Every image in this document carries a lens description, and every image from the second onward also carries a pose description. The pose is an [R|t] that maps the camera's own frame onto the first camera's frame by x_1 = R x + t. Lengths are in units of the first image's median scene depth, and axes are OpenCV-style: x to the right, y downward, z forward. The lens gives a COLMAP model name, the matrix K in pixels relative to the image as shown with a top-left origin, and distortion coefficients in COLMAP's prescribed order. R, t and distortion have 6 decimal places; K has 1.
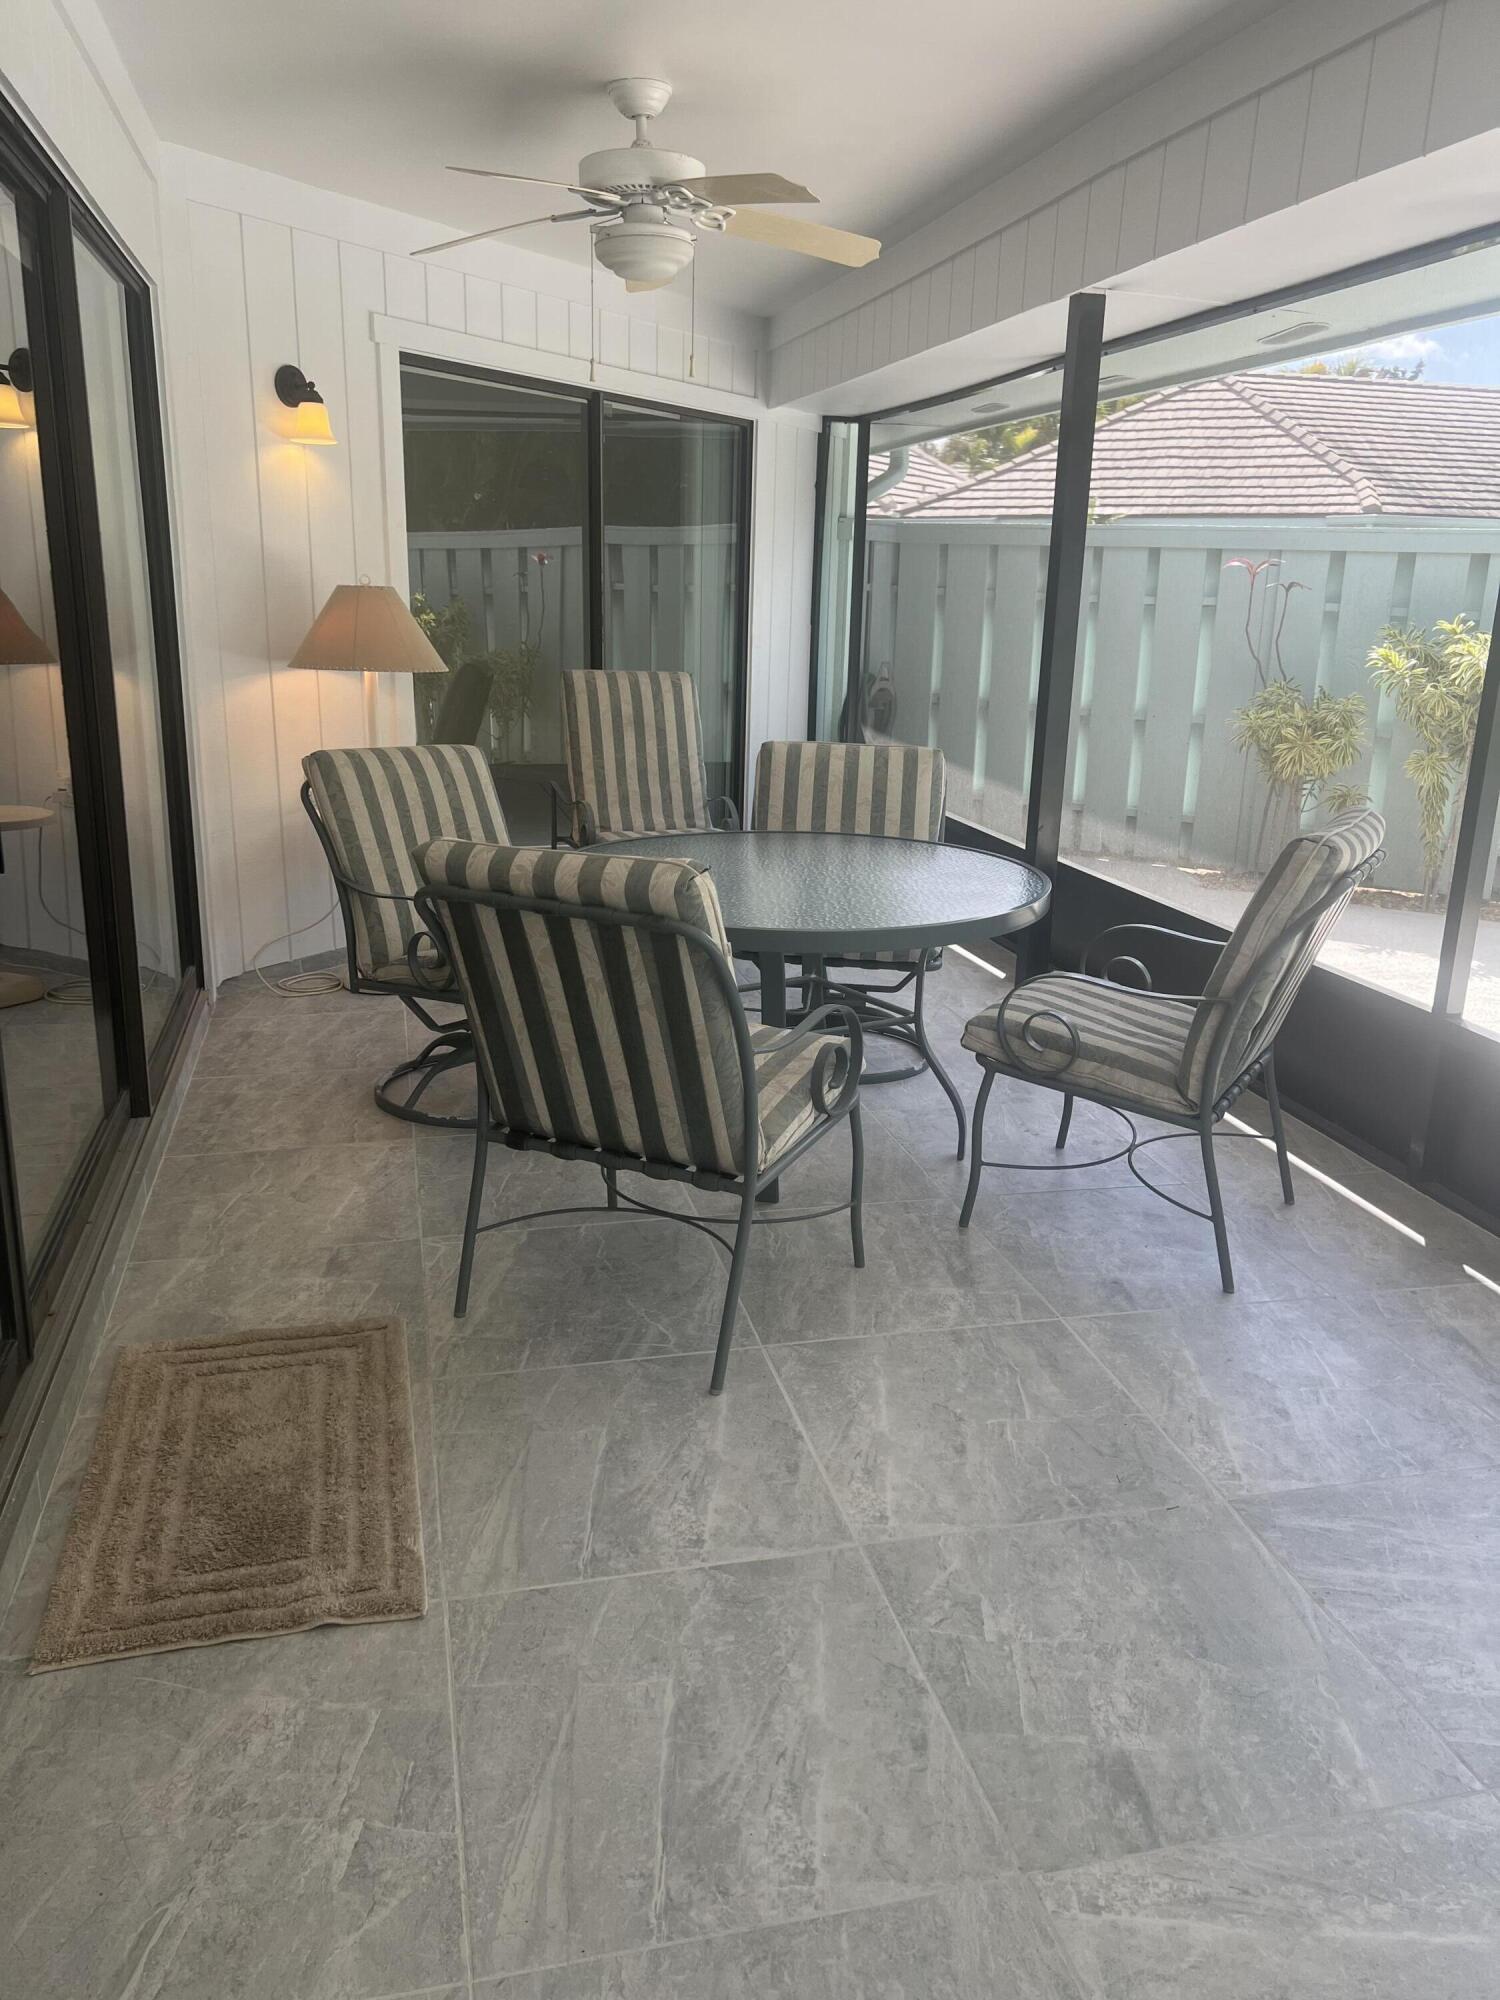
lens RADIAL K [[1503.5, 0, 756.5], [0, 1503.5, 997.2], [0, 0, 1]] dist [0.060758, -0.067370]
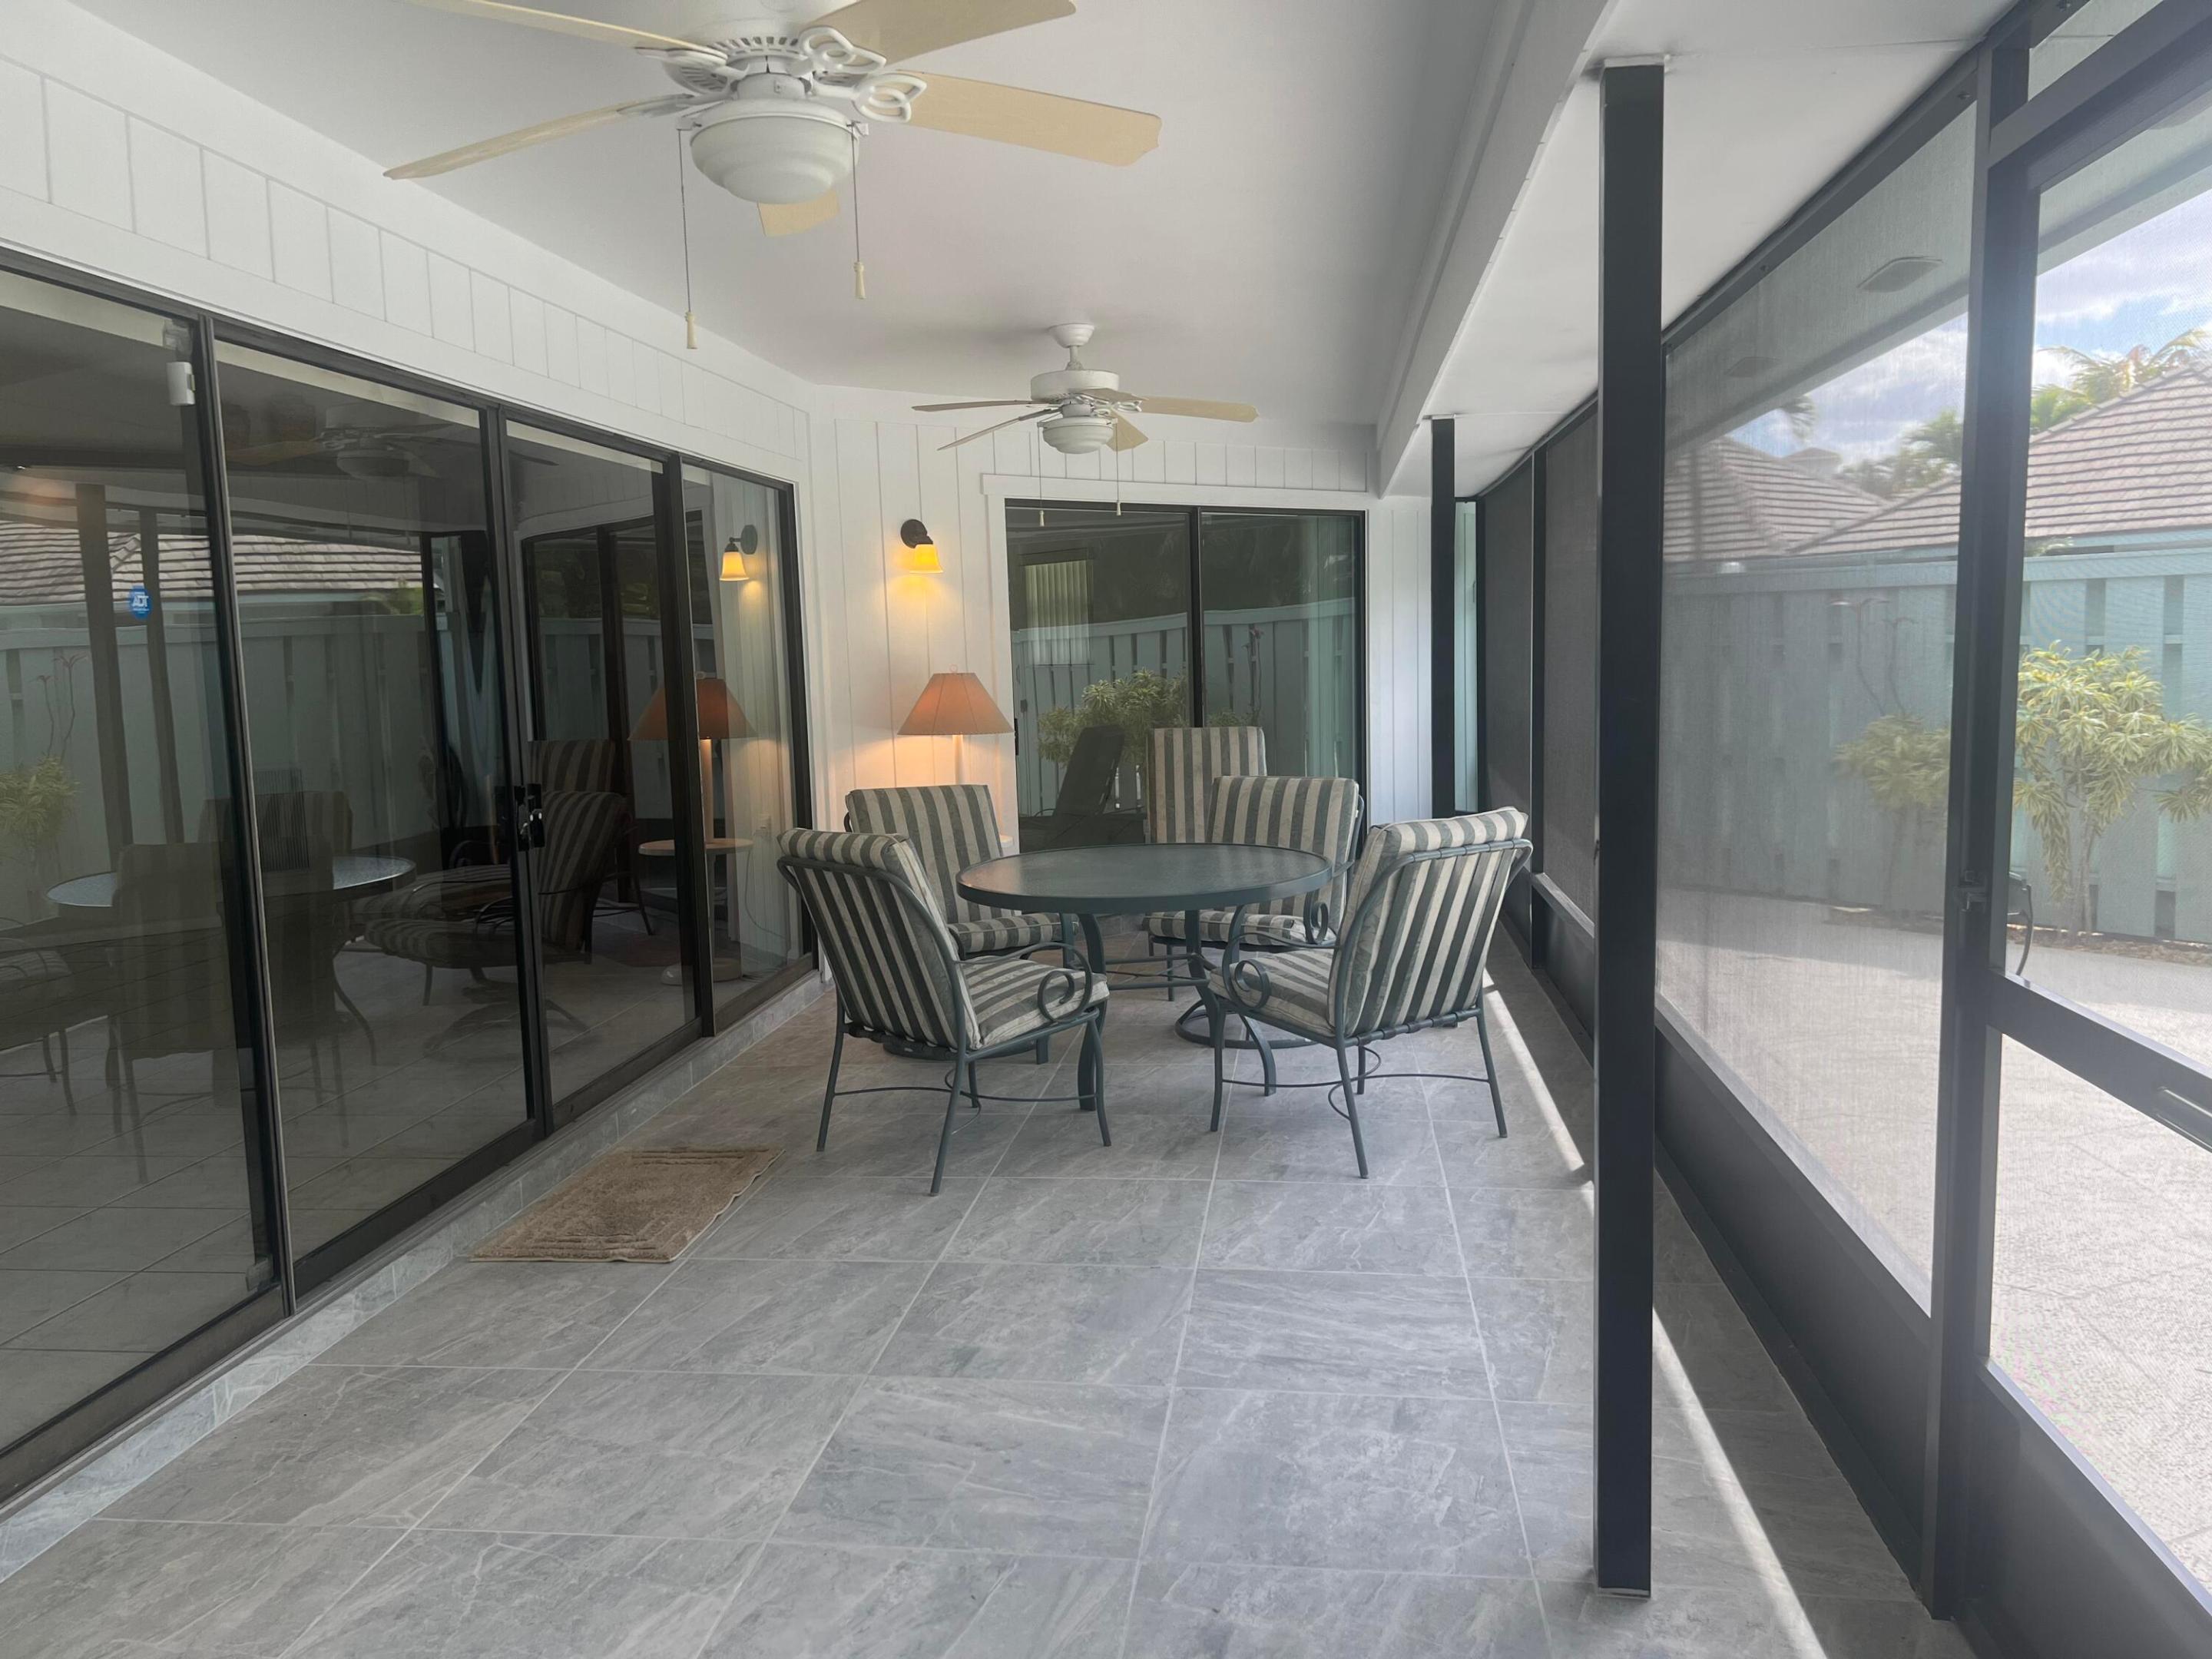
lens RADIAL K [[1662.9, 0, 1107.9], [0, 1662.9, 827.0], [0, 0, 1]] dist [0.060758, -0.067370]
pose [[0.929541, -0.016925, -0.368331, 0.417828], [-0.042453, 0.987390, -0.152508, 0.082707], [0.366268, 0.157399, 0.917101, -0.281754]]
